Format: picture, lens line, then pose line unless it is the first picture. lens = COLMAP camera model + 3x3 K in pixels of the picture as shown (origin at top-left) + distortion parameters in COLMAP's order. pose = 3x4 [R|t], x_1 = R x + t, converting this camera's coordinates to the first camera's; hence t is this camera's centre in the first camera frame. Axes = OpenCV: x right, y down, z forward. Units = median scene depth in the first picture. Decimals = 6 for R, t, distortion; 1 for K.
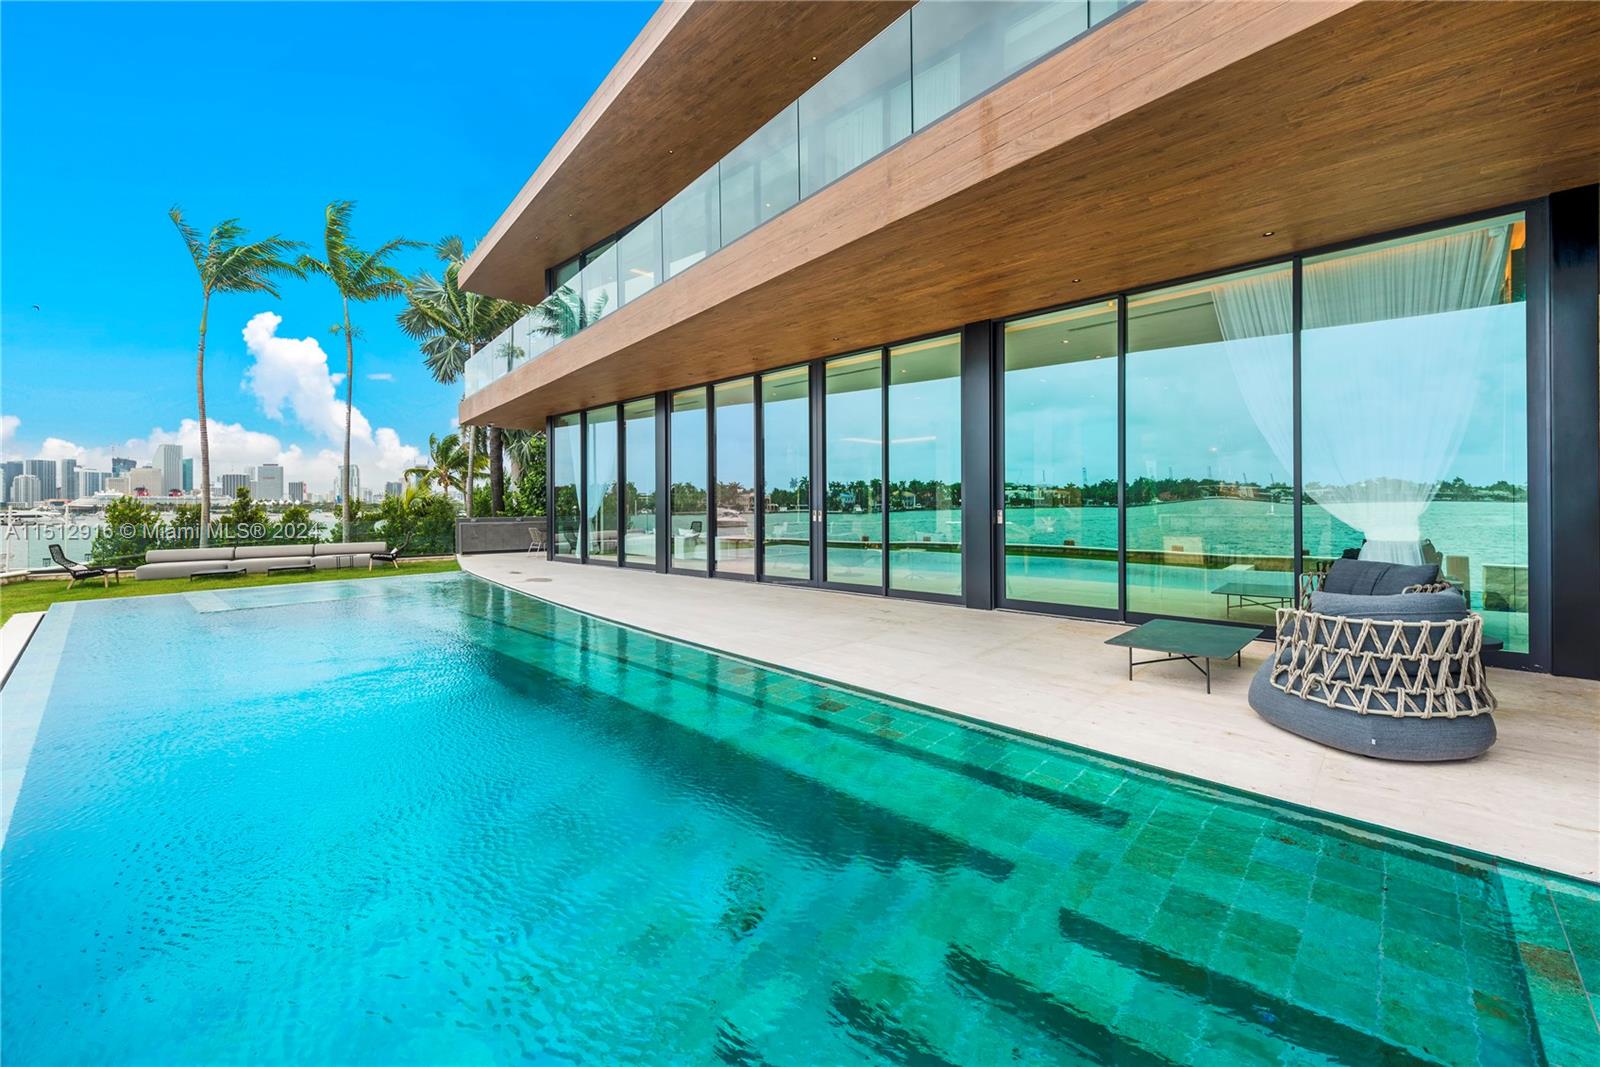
lens RADIAL K [[664.7, 0, 788.5], [0, 664.7, 505.6], [0, 0, 1]] dist [0.013331, -0.001048]
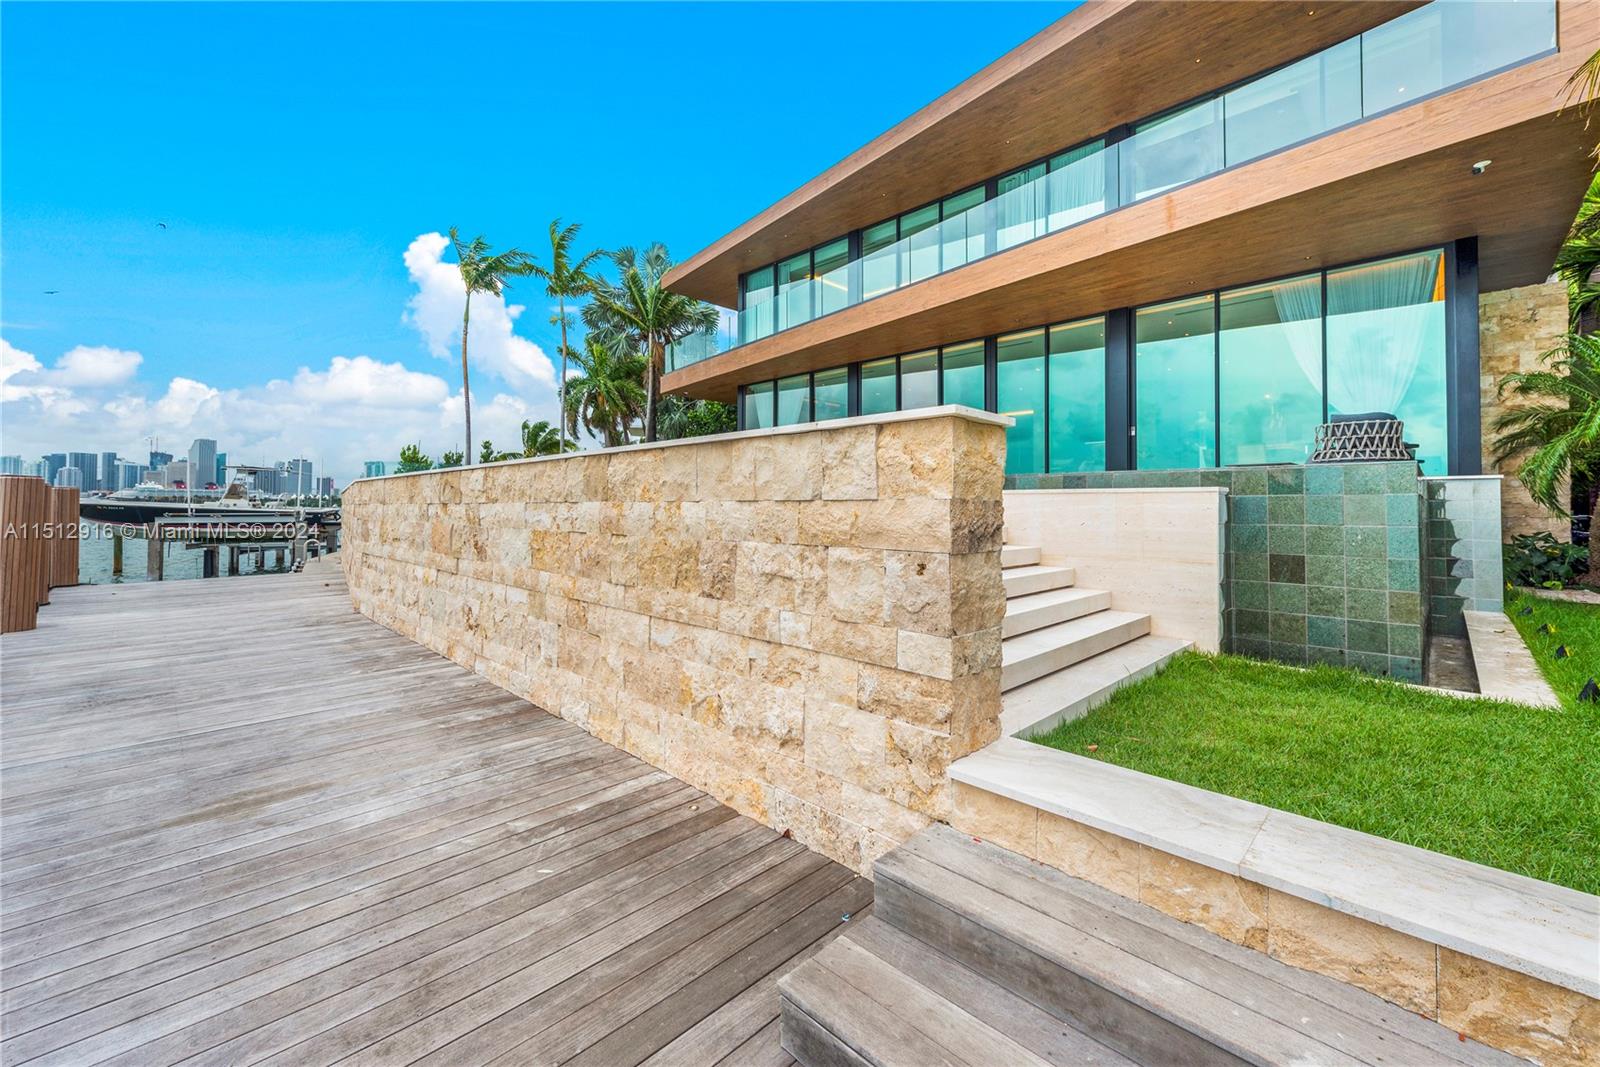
lens RADIAL K [[666.1, 0, 789.7], [0, 666.1, 490.4], [0, 0, 1]] dist [0.013651, -0.000286]
pose [[0.999612, 0.013027, -0.024631, -0.623394], [-0.013658, 0.999579, -0.025614, 0.286779], [0.024287, 0.025941, 0.999368, -0.825830]]
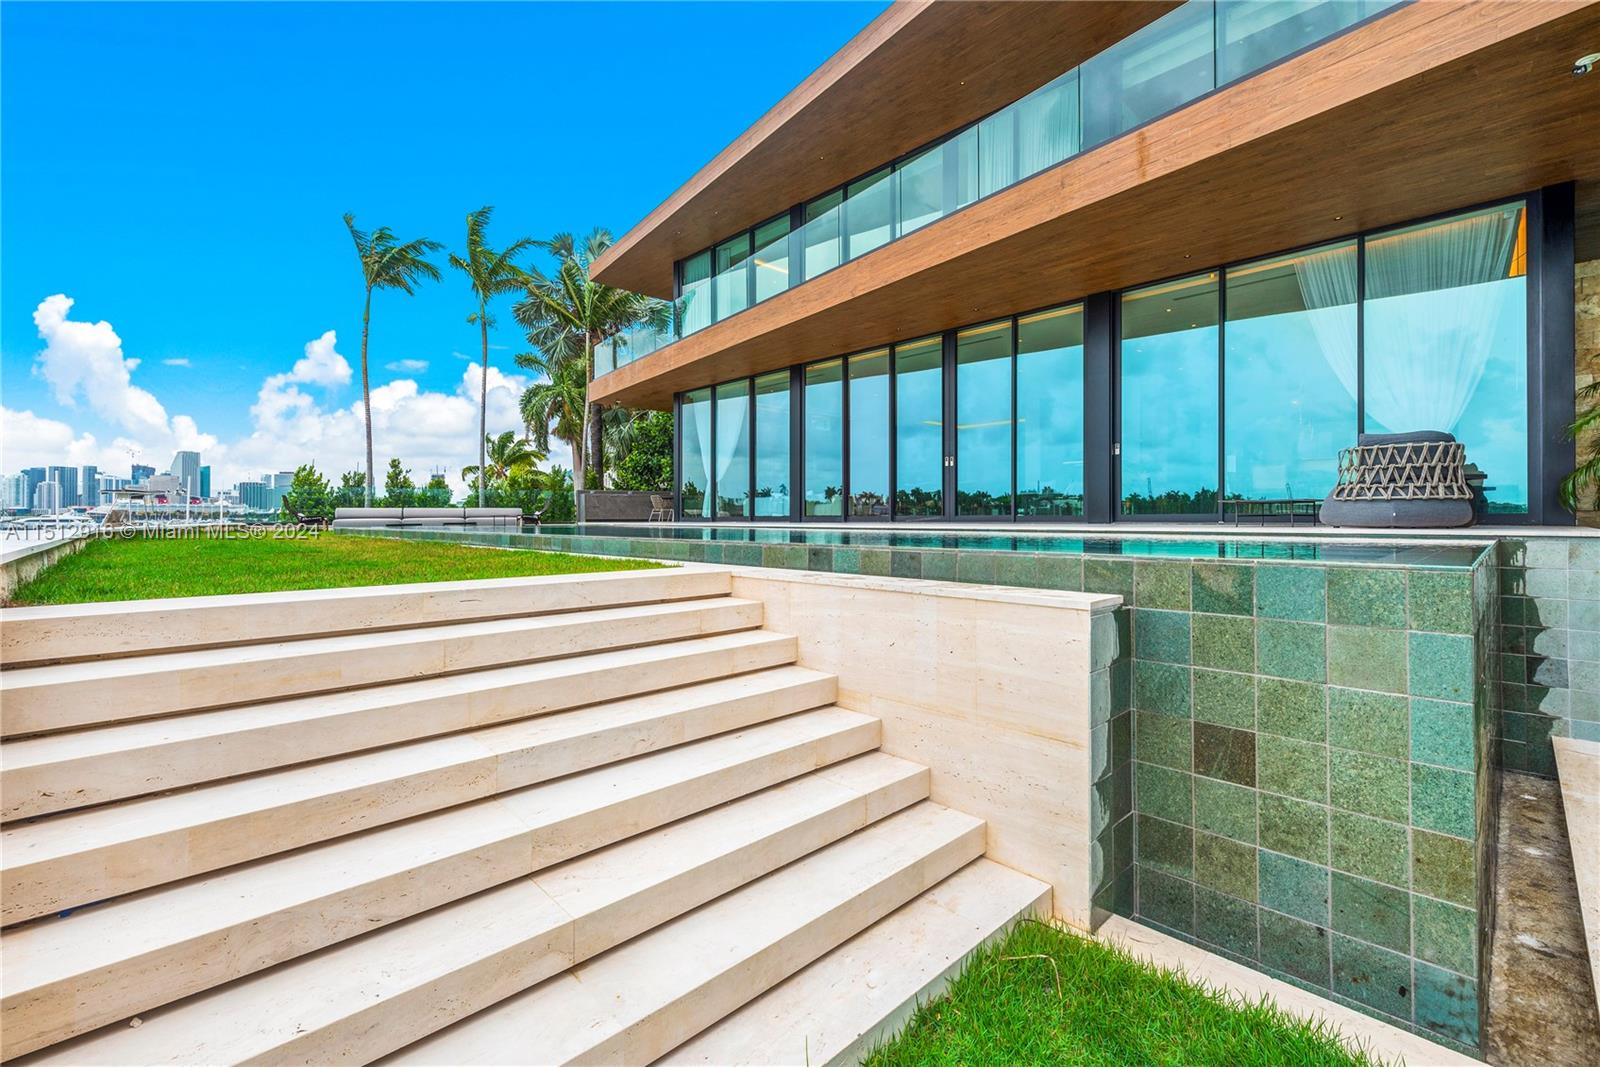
lens RADIAL K [[711.7, 0, 787.1], [0, 711.7, 513.3], [0, 0, 1]] dist [0.014264, -0.000530]
pose [[0.998856, 0.007632, -0.047211, -0.320795], [-0.008029, 0.999934, -0.008227, 0.209171], [0.047145, 0.008596, 0.998851, -0.493970]]
